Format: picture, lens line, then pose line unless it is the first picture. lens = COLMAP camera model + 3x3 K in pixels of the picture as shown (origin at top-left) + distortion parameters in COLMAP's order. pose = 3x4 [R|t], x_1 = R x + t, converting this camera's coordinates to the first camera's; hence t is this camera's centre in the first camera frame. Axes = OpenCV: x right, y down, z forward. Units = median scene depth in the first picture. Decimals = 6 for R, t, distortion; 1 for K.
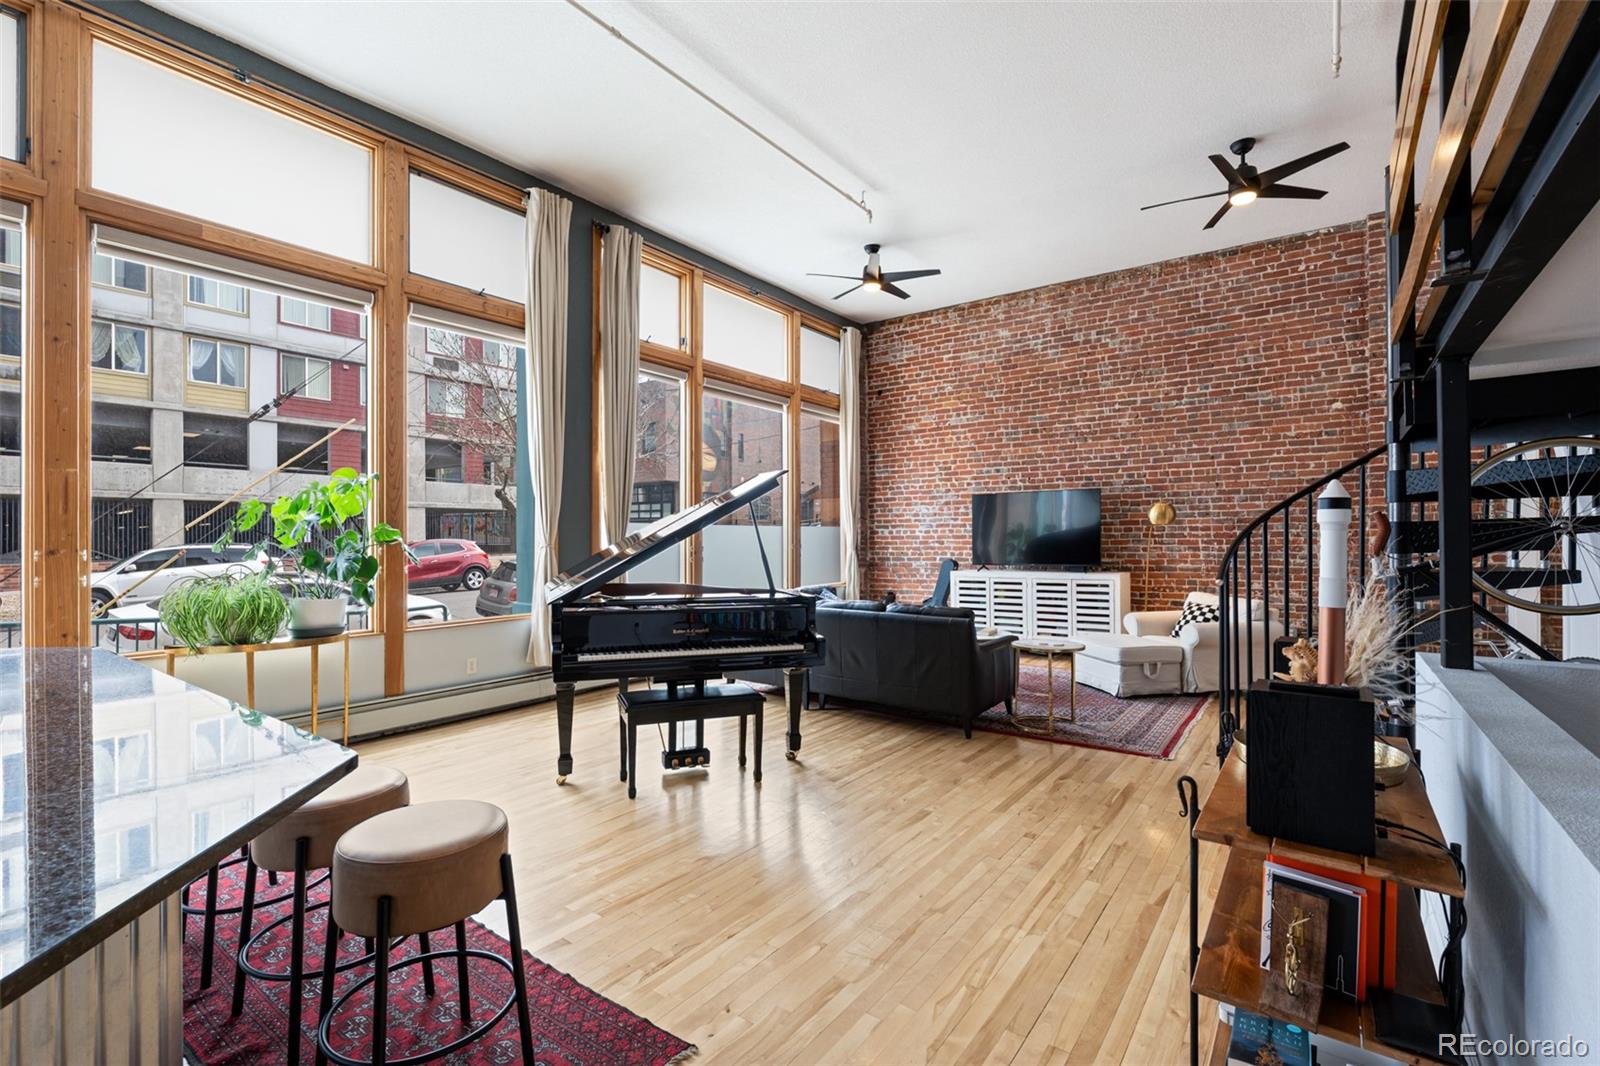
lens RADIAL K [[710.6, 0, 802.2], [0, 710.6, 538.8], [0, 0, 1]] dist [-0.008345, 0.002442]
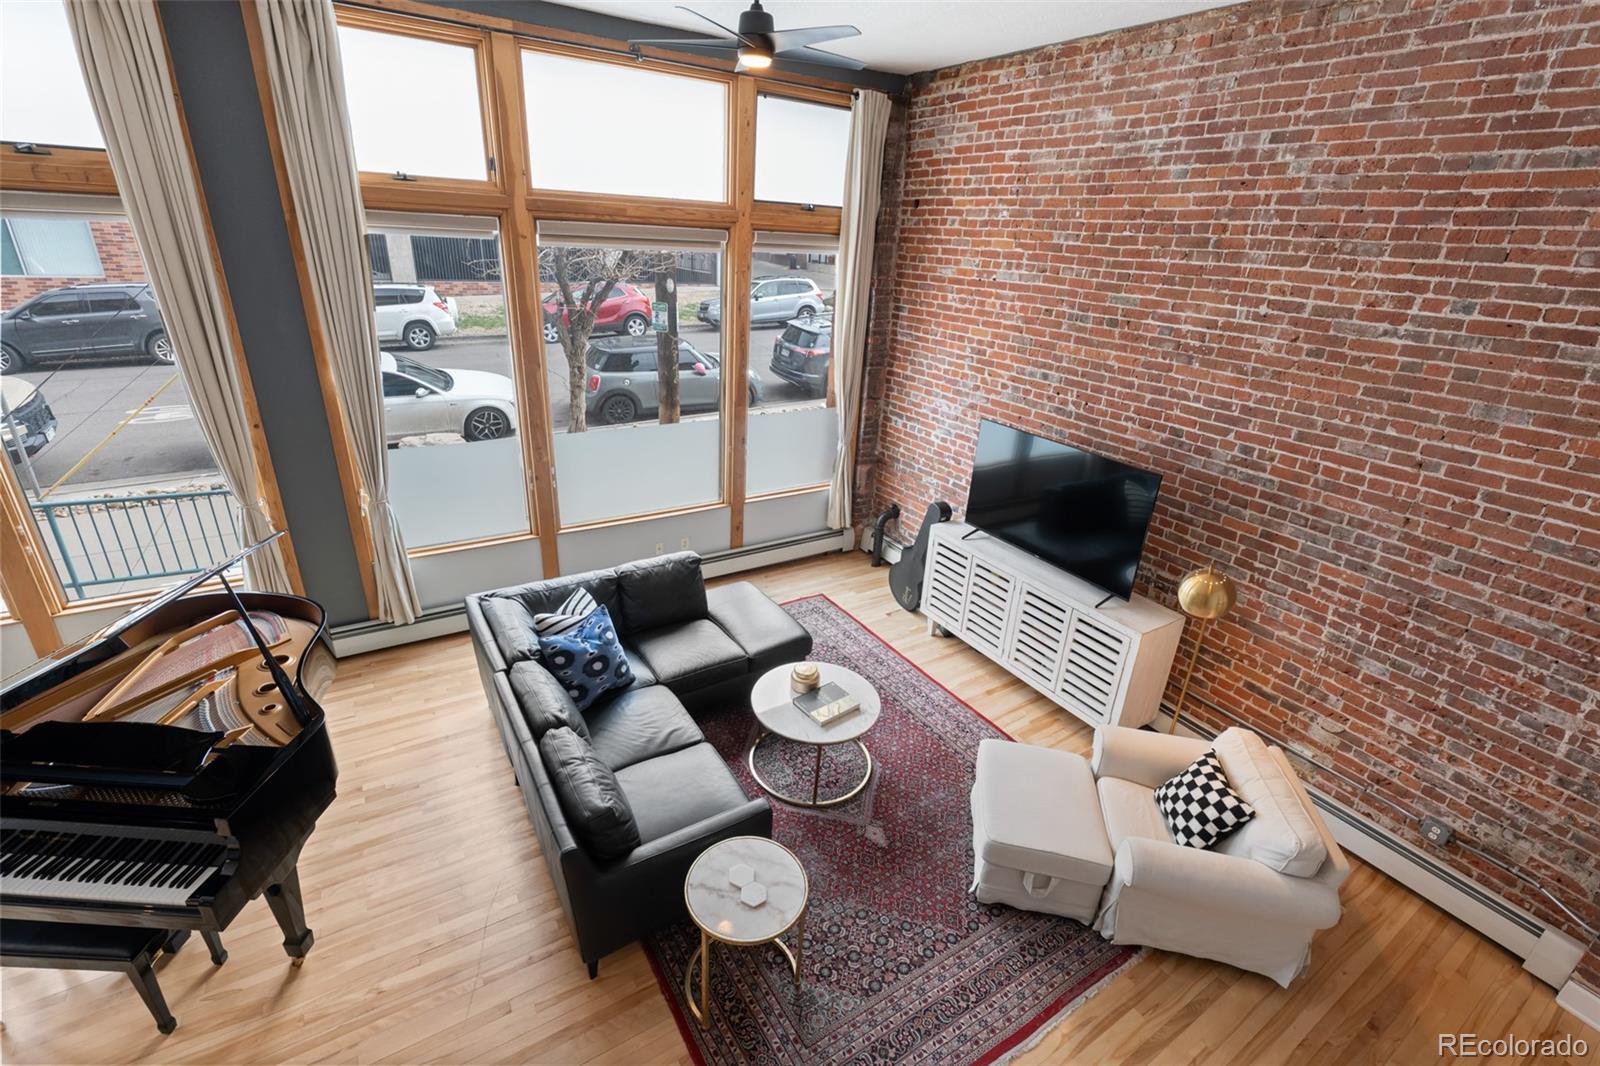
lens RADIAL K [[710.6, 0, 802.3], [0, 710.6, 529.9], [0, 0, 1]] dist [-0.008345, 0.002442]
pose [[0.928639, 0.192705, -0.317010, 0.350034], [-0.058287, 0.919681, 0.388316, -0.231159], [0.366378, -0.342127, 0.865284, 0.420591]]
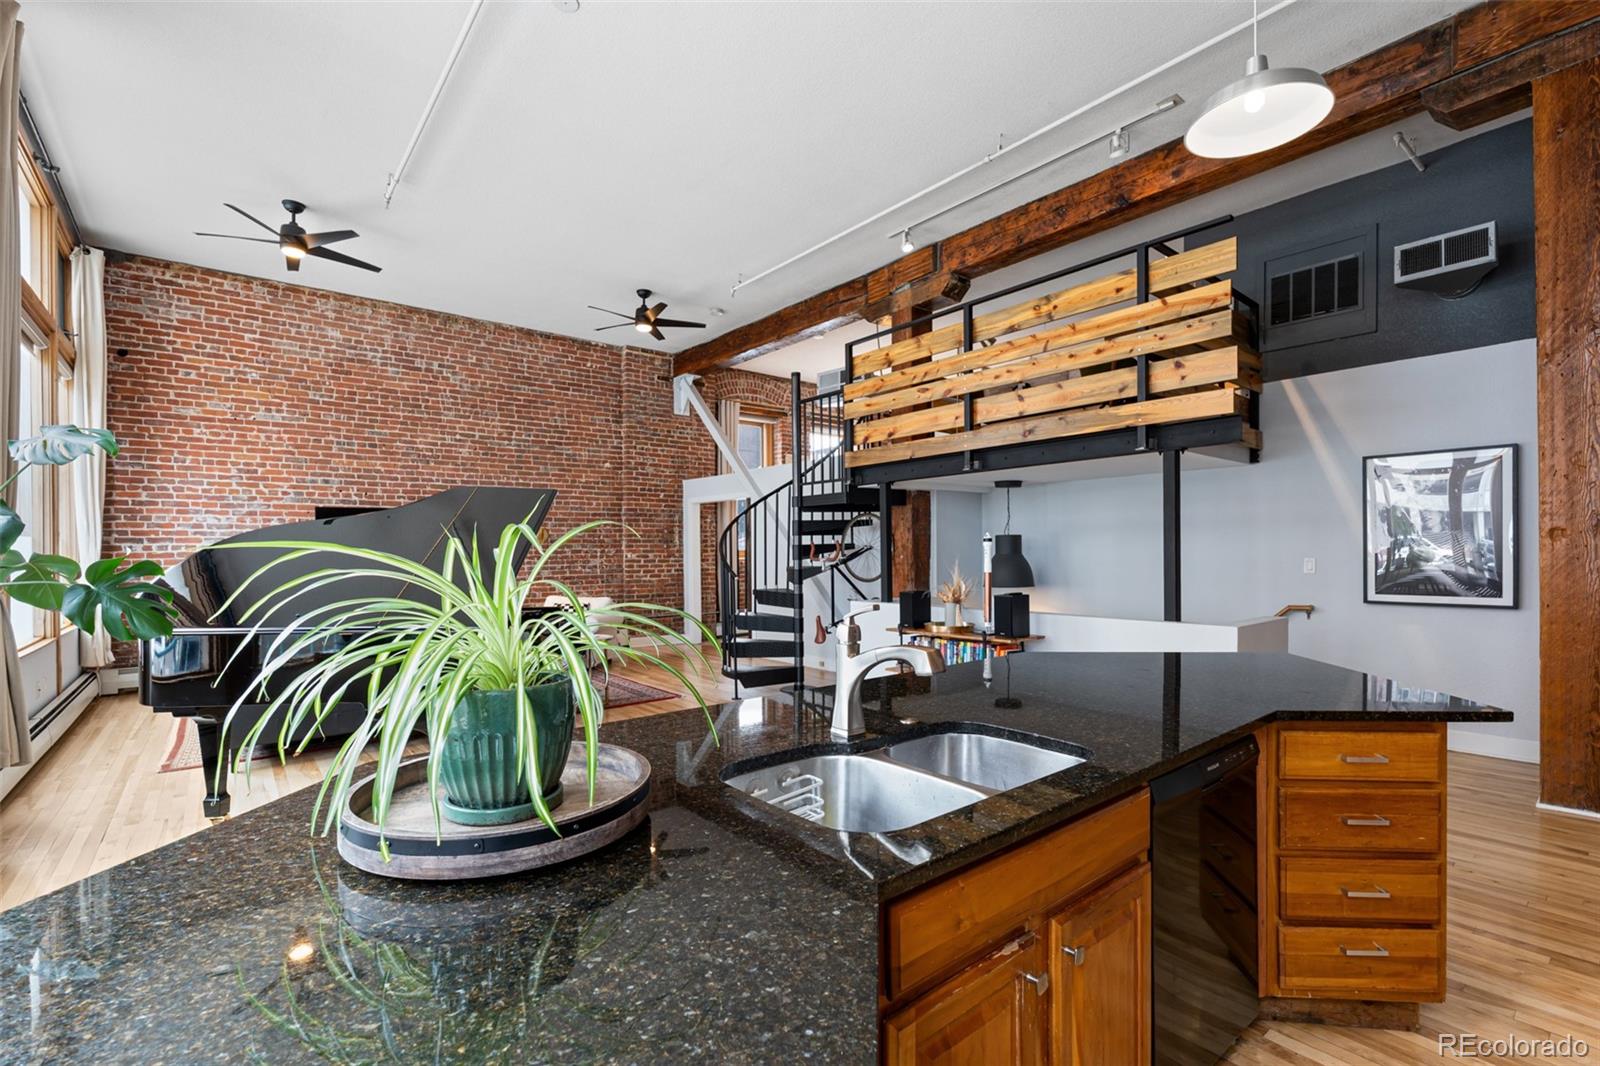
lens RADIAL K [[710.6, 0, 799.1], [0, 710.6, 558.7], [0, 0, 1]] dist [-0.008345, 0.002442]
pose [[0.249122, -0.007796, 0.968441, -0.533061], [0.005430, 0.999963, 0.006653, 0.000559], [-0.968457, 0.003601, 0.249155, 0.216053]]
